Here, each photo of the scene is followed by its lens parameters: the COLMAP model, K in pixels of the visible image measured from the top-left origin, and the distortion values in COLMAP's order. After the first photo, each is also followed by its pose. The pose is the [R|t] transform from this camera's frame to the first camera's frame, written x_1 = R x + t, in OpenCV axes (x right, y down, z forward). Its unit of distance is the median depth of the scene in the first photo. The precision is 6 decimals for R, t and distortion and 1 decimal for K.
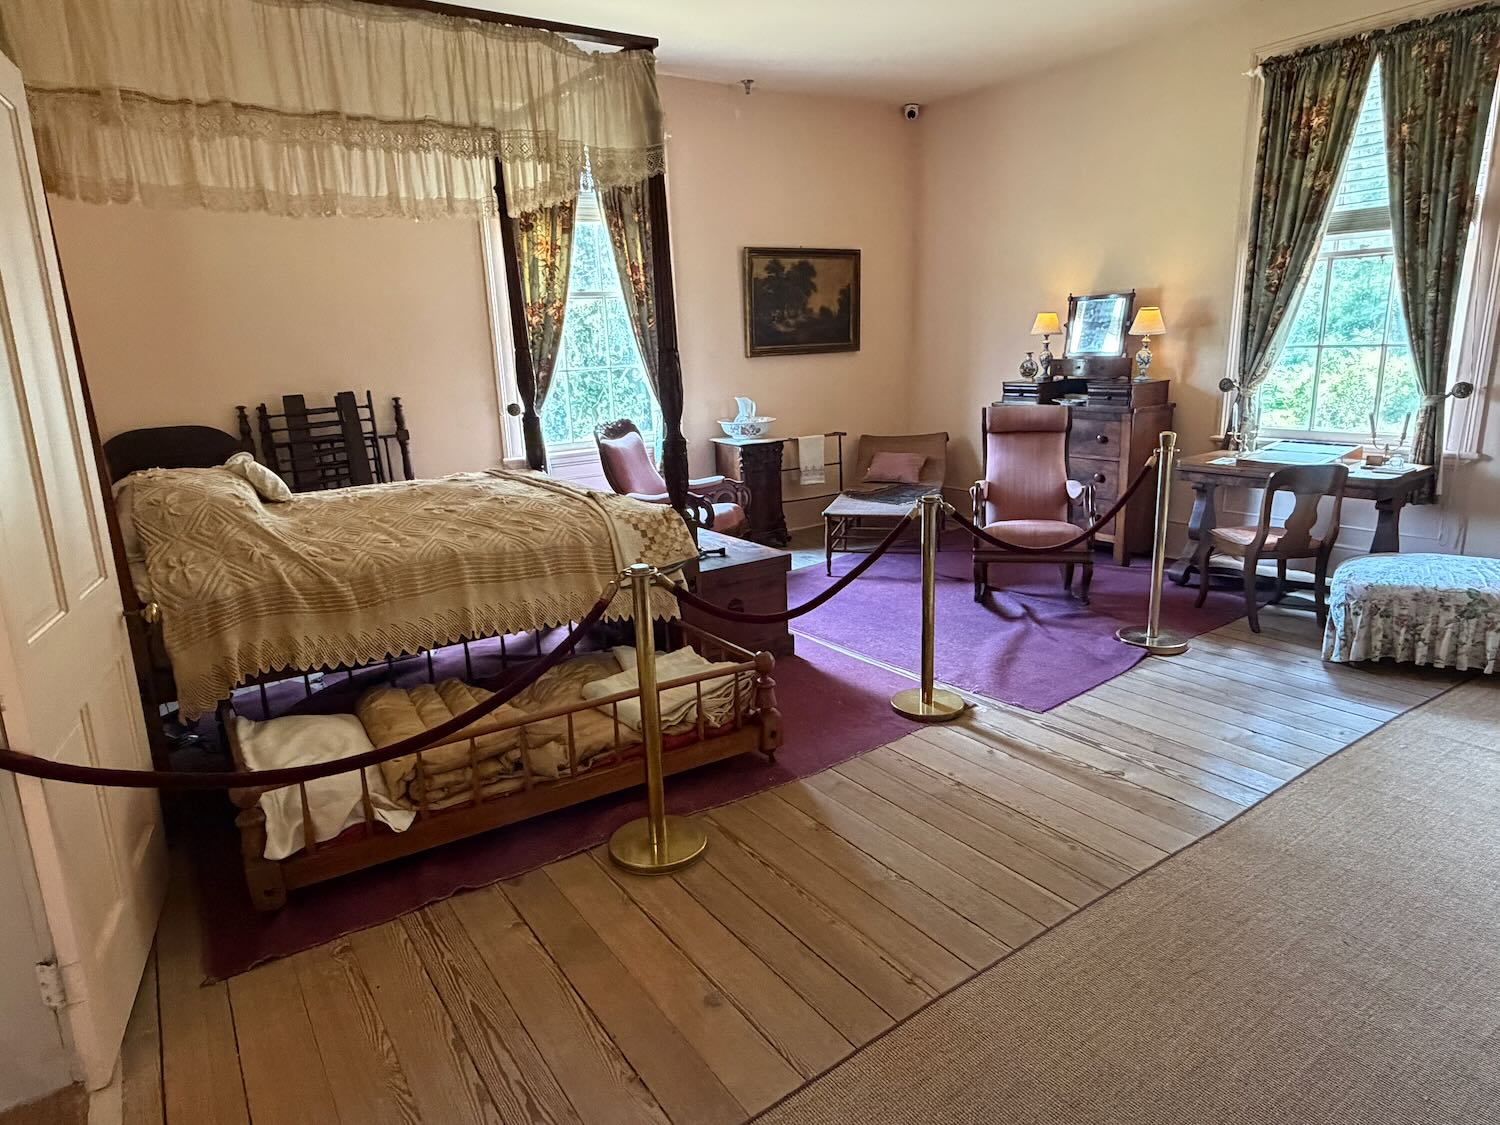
lens RADIAL K [[902.3, 0, 752.7], [0, 902.3, 563.1], [0, 0, 1]] dist [-0.001106, 0.000847]
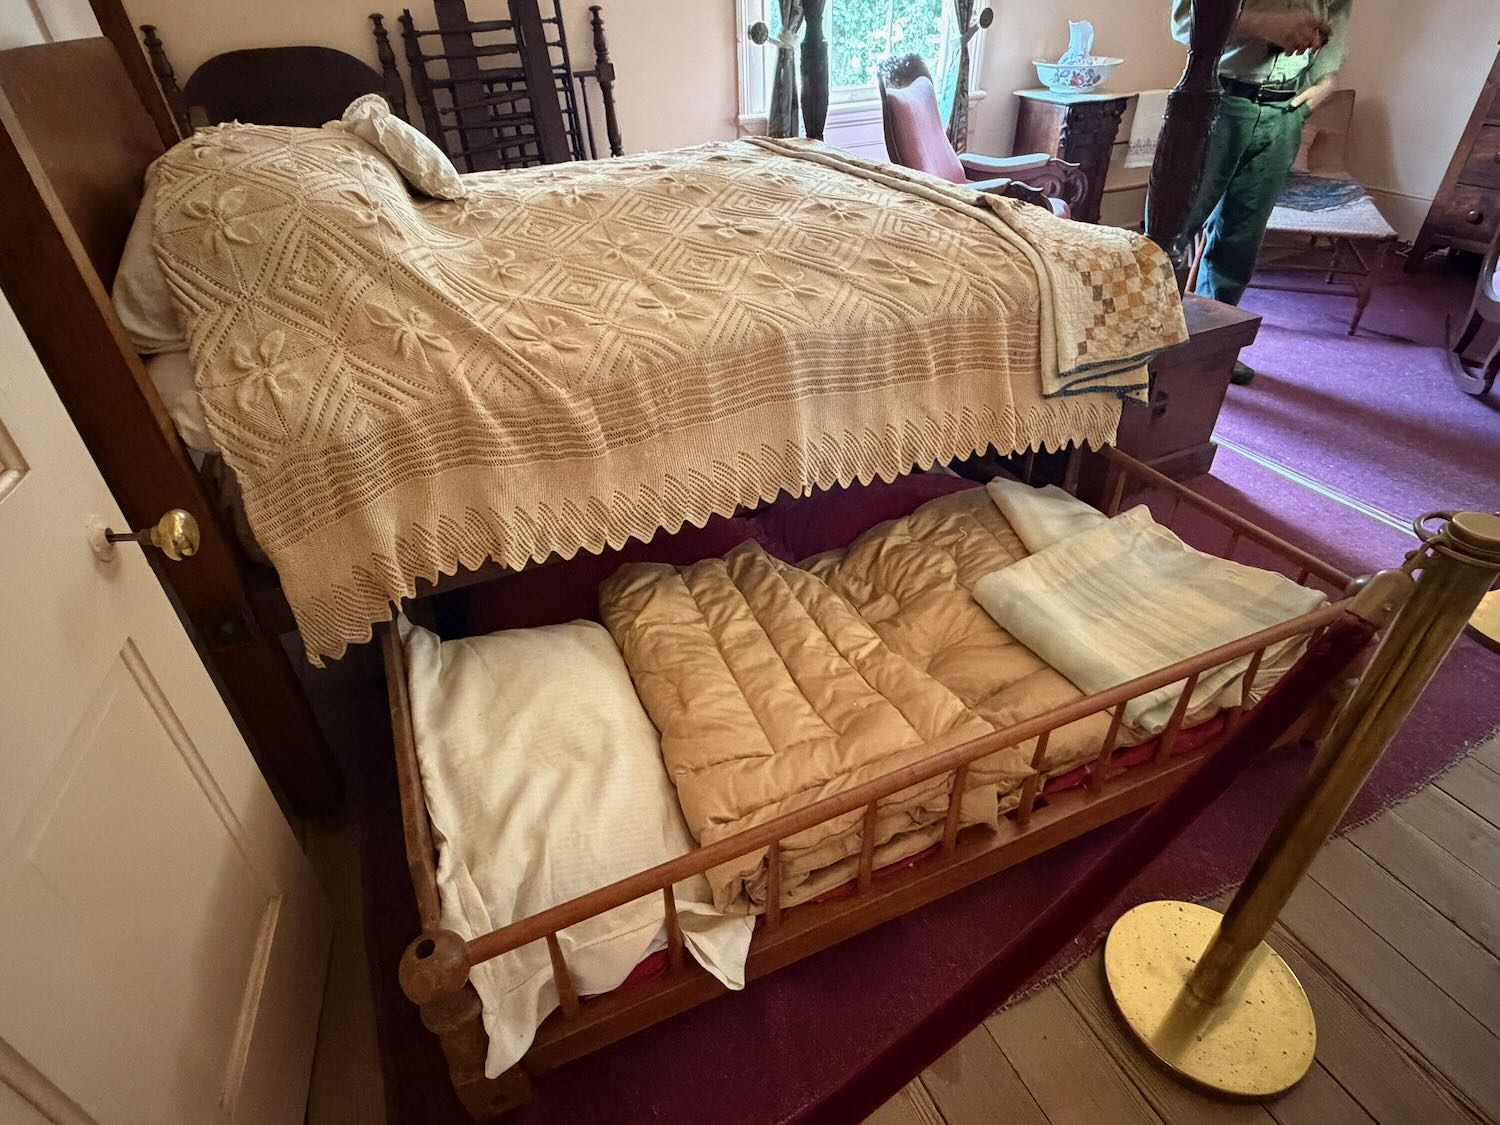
lens RADIAL K [[808.6, 0, 747.0], [0, 808.6, 564.3], [0, 0, 1]] dist [-0.002887, 0.000984]
pose [[0.986301, 0.103171, -0.128706, -0.263661], [-0.046001, 0.921337, 0.386034, -0.063450], [0.158409, -0.374825, 0.913462, 0.510713]]
